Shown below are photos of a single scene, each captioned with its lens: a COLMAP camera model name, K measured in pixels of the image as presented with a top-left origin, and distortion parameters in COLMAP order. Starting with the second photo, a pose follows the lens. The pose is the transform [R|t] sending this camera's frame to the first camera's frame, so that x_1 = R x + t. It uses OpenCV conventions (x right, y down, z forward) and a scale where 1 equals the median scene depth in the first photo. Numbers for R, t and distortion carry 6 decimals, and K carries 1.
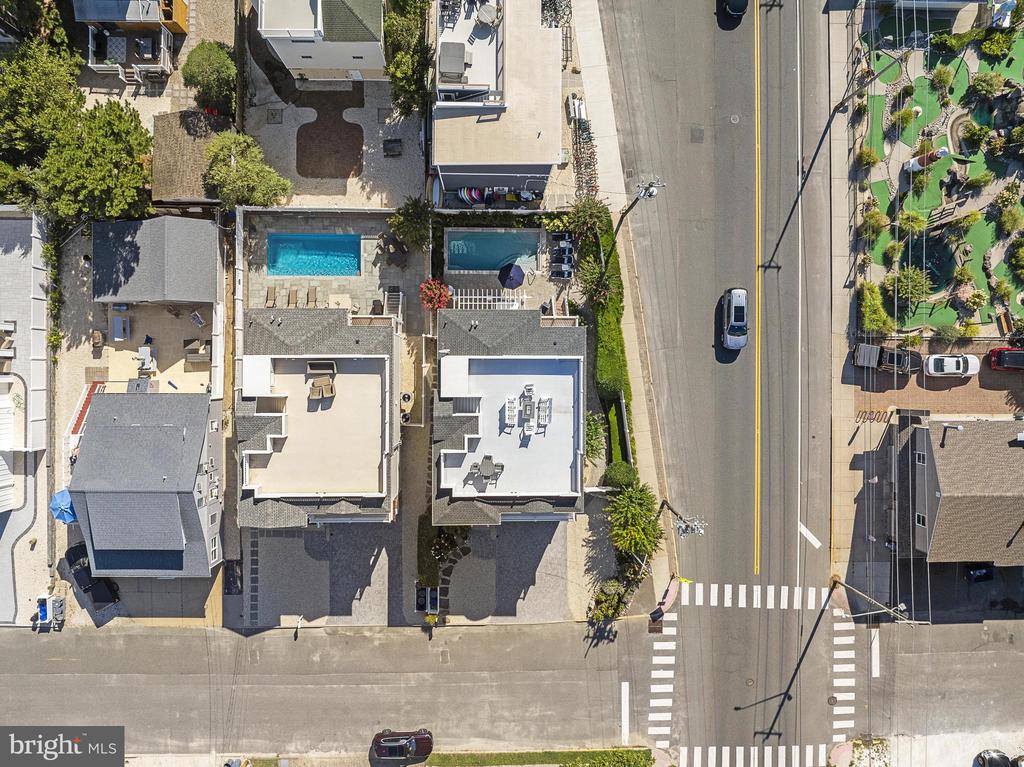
lens RADIAL K [[726.8, 0, 507.4], [0, 726.8, 379.7], [0, 0, 1]] dist [-0.039978, 0.002185]
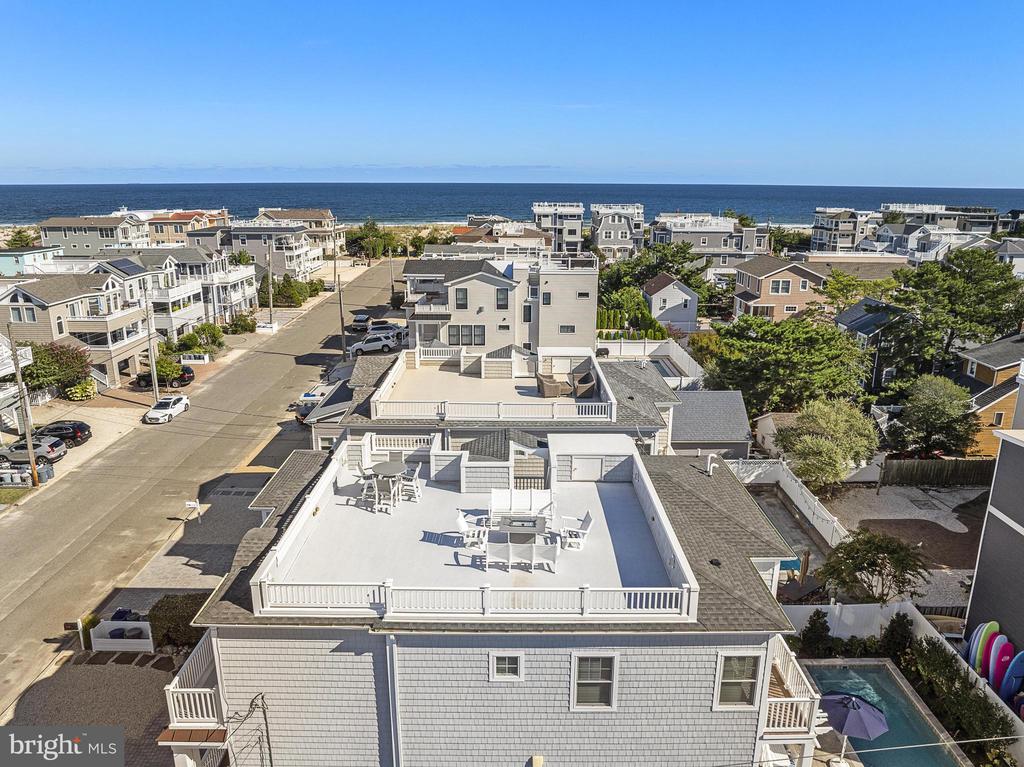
lens RADIAL K [[717.2, 0, 512.0], [0, 717.2, 383.5], [0, 0, 1]] dist [-0.034400, -0.000662]
pose [[-0.003228, 0.241444, -0.970409, 0.319666], [-0.999989, -0.004176, 0.002287, 0.038370], [-0.003500, 0.970406, 0.241455, 0.707616]]
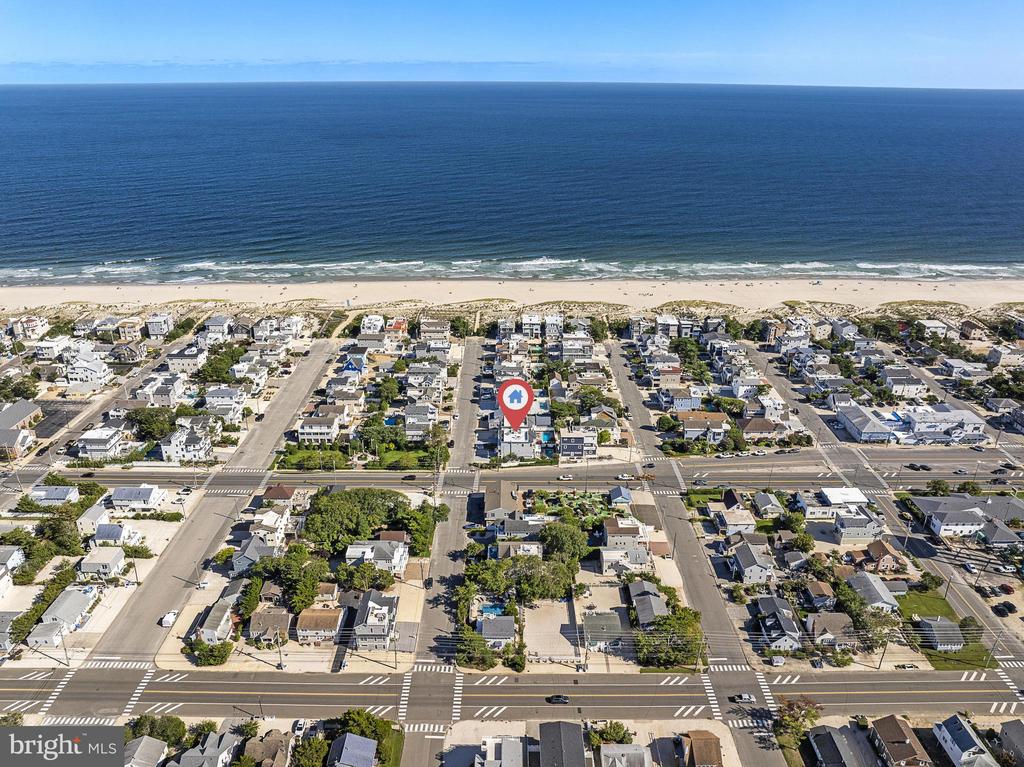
lens RADIAL K [[726.8, 0, 507.4], [0, 726.8, 379.7], [0, 0, 1]] dist [-0.039978, 0.002185]
pose [[-0.002725, 0.360771, -0.932650, 4.597632], [-0.999985, -0.005453, 0.000813, 0.106149], [-0.004792, 0.932638, 0.360781, -1.347770]]
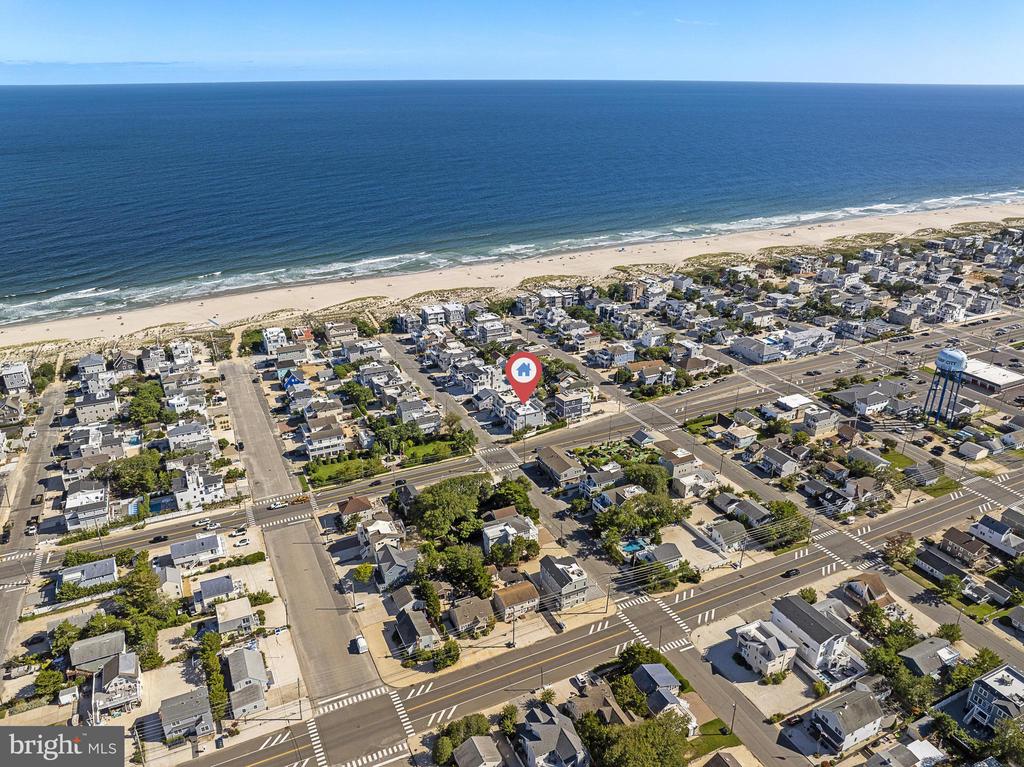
lens RADIAL K [[726.8, 0, 507.4], [0, 726.8, 379.7], [0, 0, 1]] dist [-0.039978, 0.002185]
pose [[0.427234, 0.325116, -0.843665, 4.460487], [-0.904054, 0.166566, -0.393627, 2.261183], [0.012552, 0.930890, 0.365085, -1.333696]]
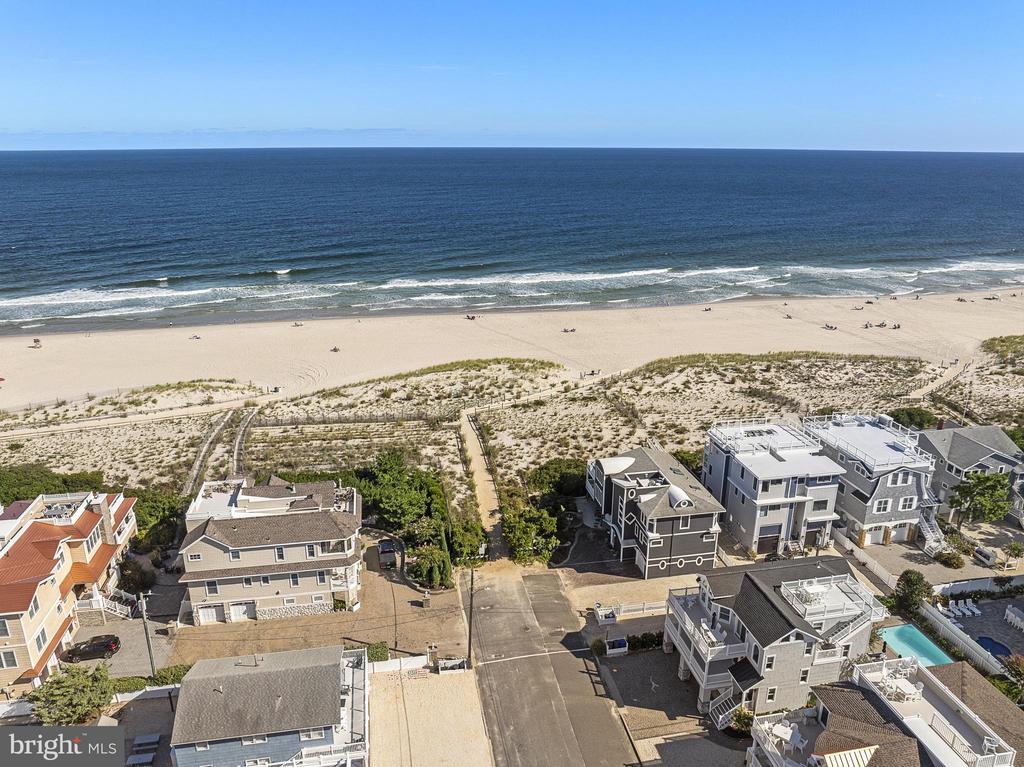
lens RADIAL K [[726.8, 0, 507.4], [0, 726.8, 379.7], [0, 0, 1]] dist [-0.039978, 0.002185]
pose [[0.180545, 0.277960, -0.943473, -1.218943], [-0.983562, 0.053948, -0.172323, 0.646781], [0.003000, 0.959077, 0.283131, 0.173424]]
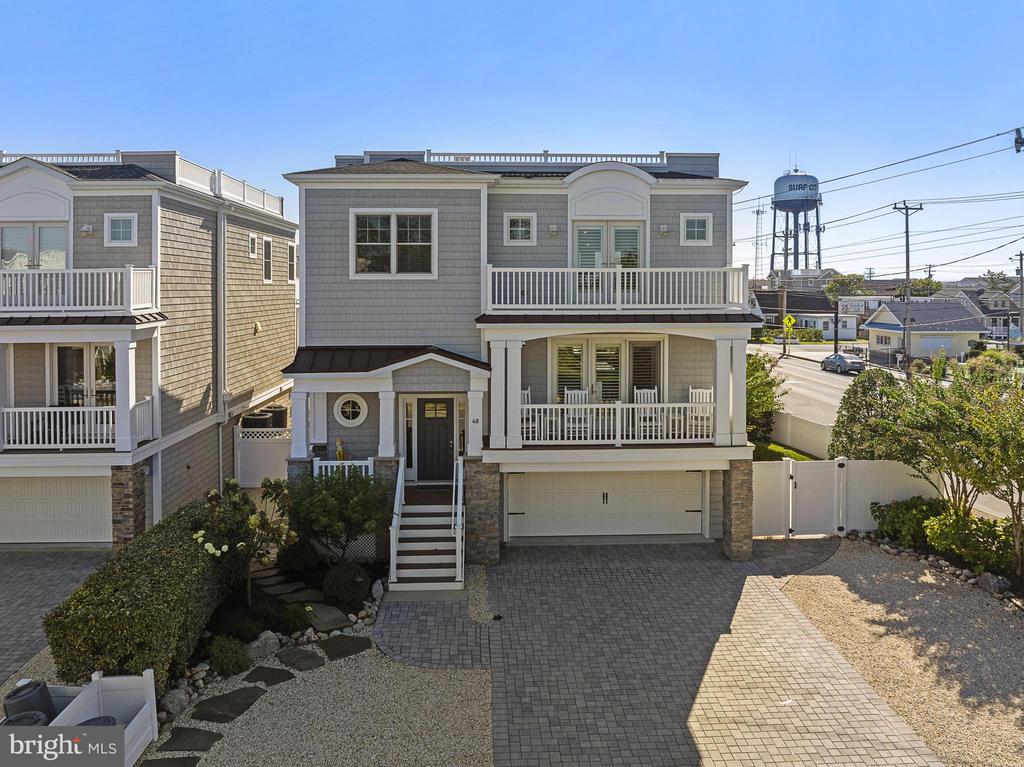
lens RADIAL K [[758.8, 0, 512.5], [0, 758.8, 296.8], [0, 0, 1]] dist [-0.044441, 0.000581]
pose [[0.998839, -0.029390, 0.038179, -0.014987], [0.038498, 0.010369, -0.999205, 0.449242], [0.028971, 0.999514, 0.011488, 0.894638]]
